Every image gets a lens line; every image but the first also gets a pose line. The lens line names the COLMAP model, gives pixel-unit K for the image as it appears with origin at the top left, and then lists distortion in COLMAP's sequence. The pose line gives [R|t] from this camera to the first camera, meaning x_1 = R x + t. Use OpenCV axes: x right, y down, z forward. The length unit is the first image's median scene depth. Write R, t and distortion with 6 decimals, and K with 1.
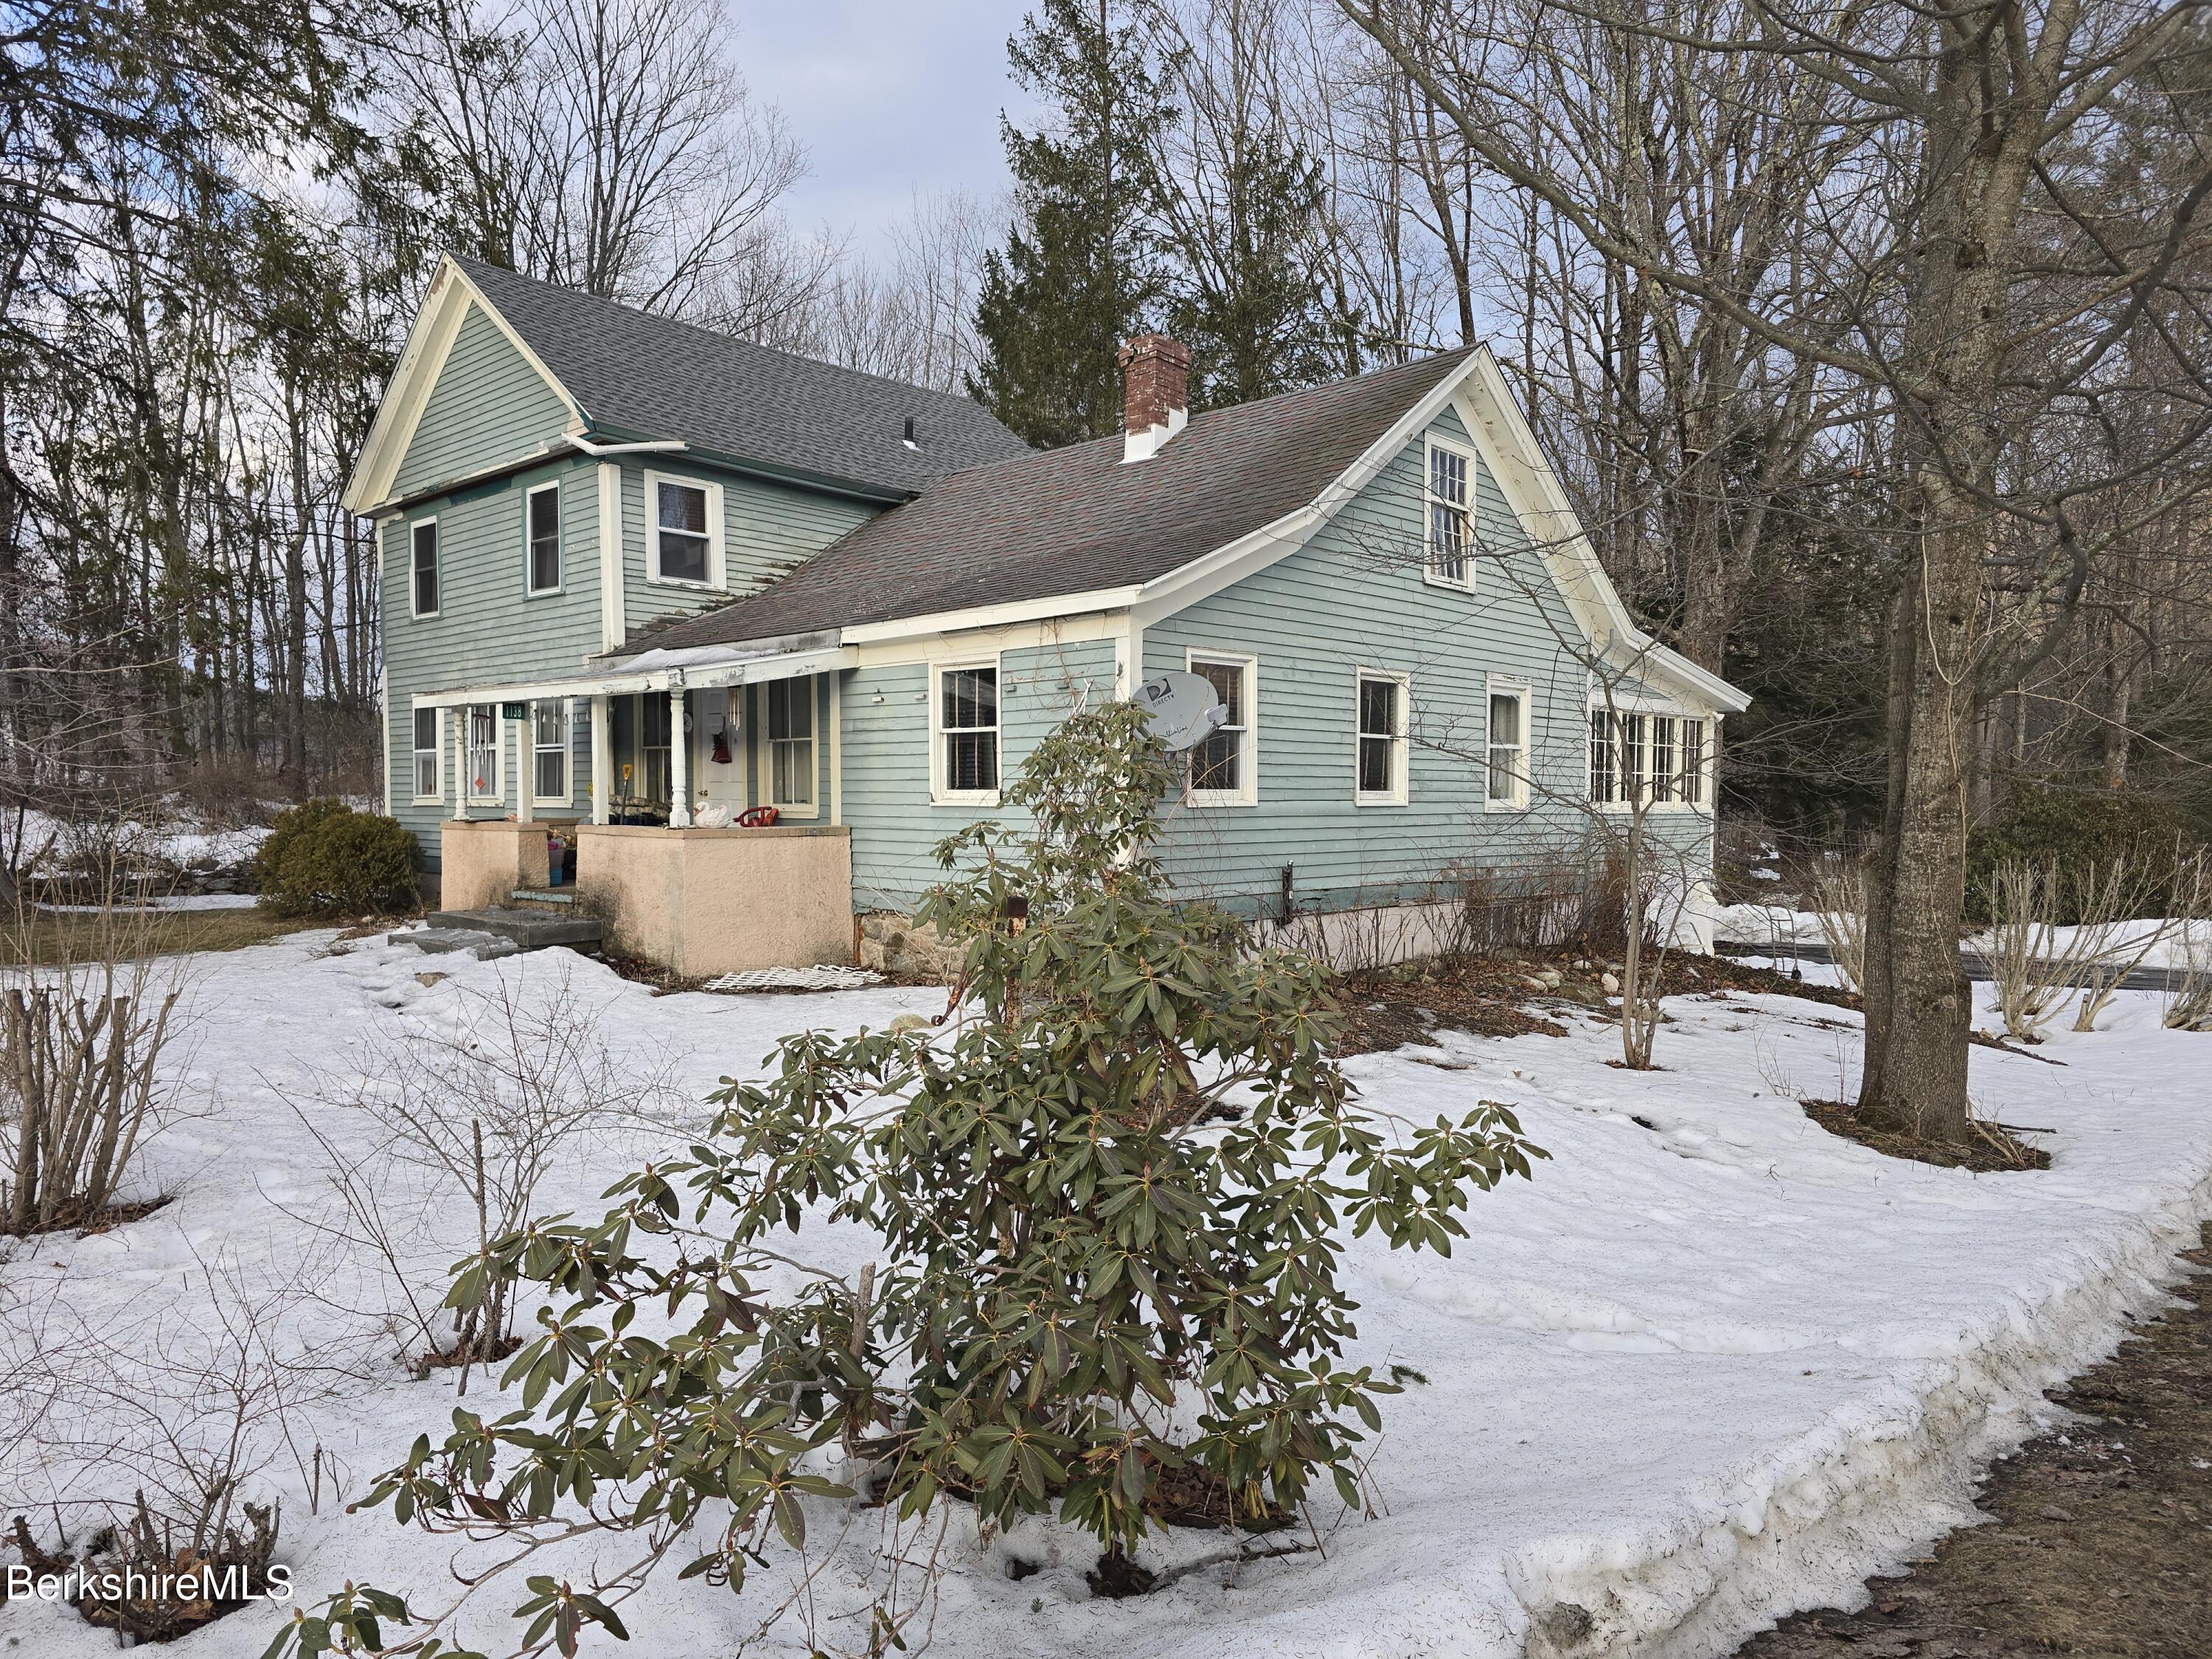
lens RADIAL K [[1488.7, 0, 1090.1], [0, 1488.7, 846.4], [0, 0, 1]] dist [0.044260, -0.048685]
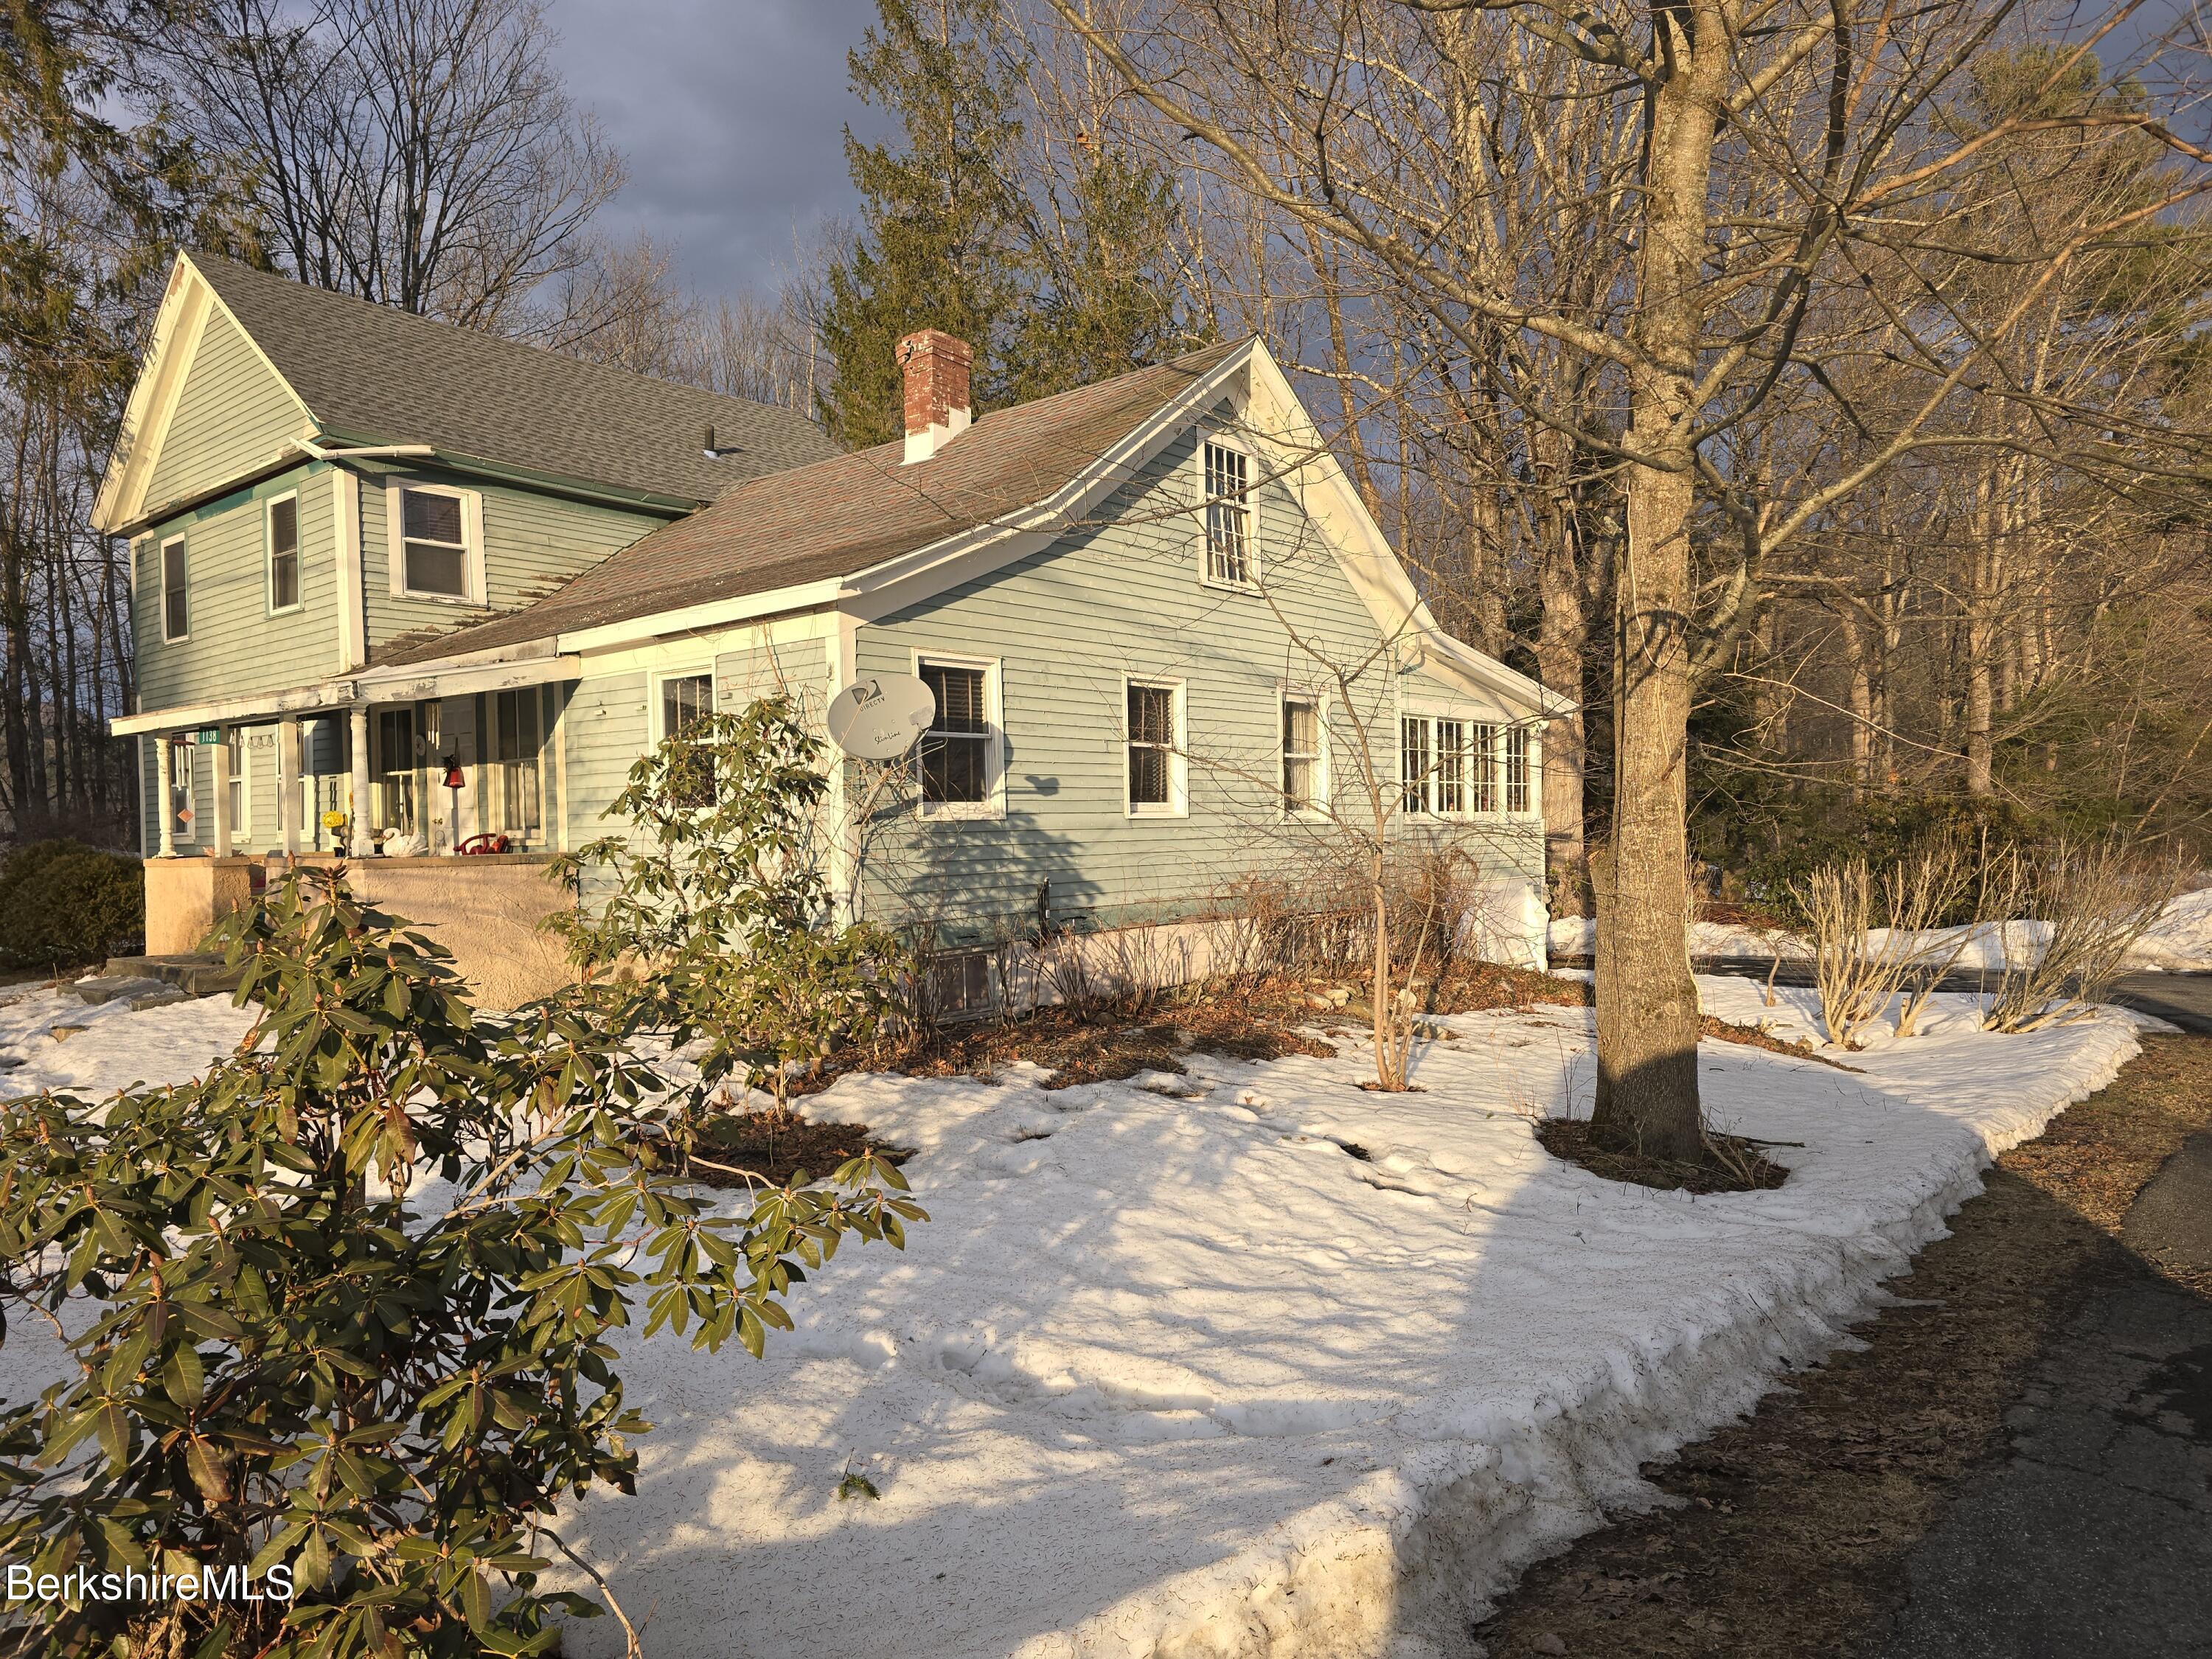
lens RADIAL K [[1488.7, 0, 1107.6], [0, 1488.7, 836.4], [0, 0, 1]] dist [0.044260, -0.048685]
pose [[0.998281, -0.021358, 0.054585, 0.101632], [0.022845, 0.999381, -0.026769, 0.008051], [-0.053980, 0.027970, 0.998150, 0.054623]]
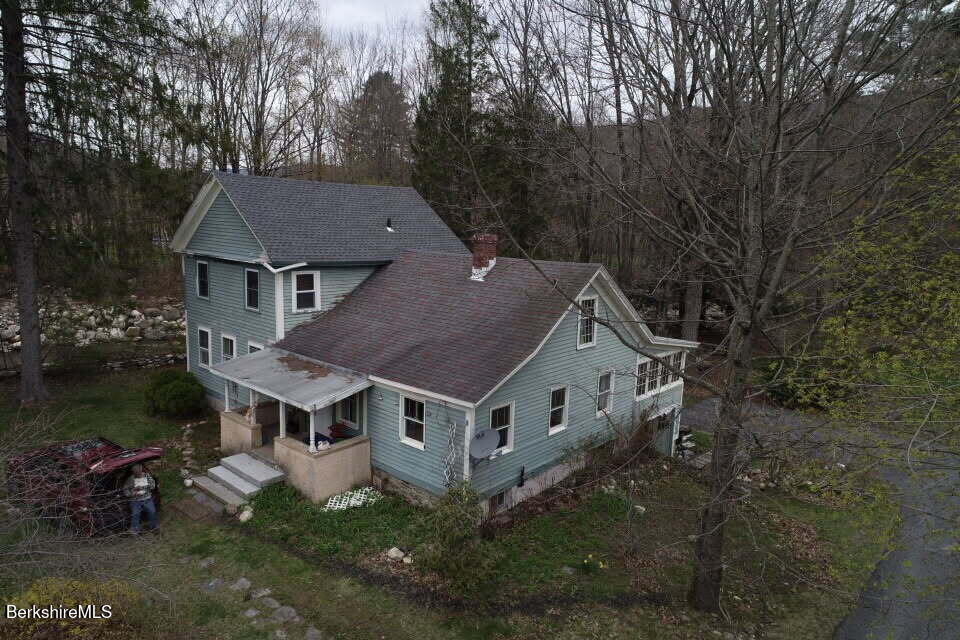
lens RADIAL K [[634.9, 0, 475.1], [0, 634.9, 316.0], [0, 0, 1]] dist [0.012715, 0.001668]
pose [[0.998961, 0.029297, 0.034914, -0.009563], [-0.033537, 0.991233, 0.127797, -0.355441], [-0.030864, -0.128835, 0.991186, -0.149943]]
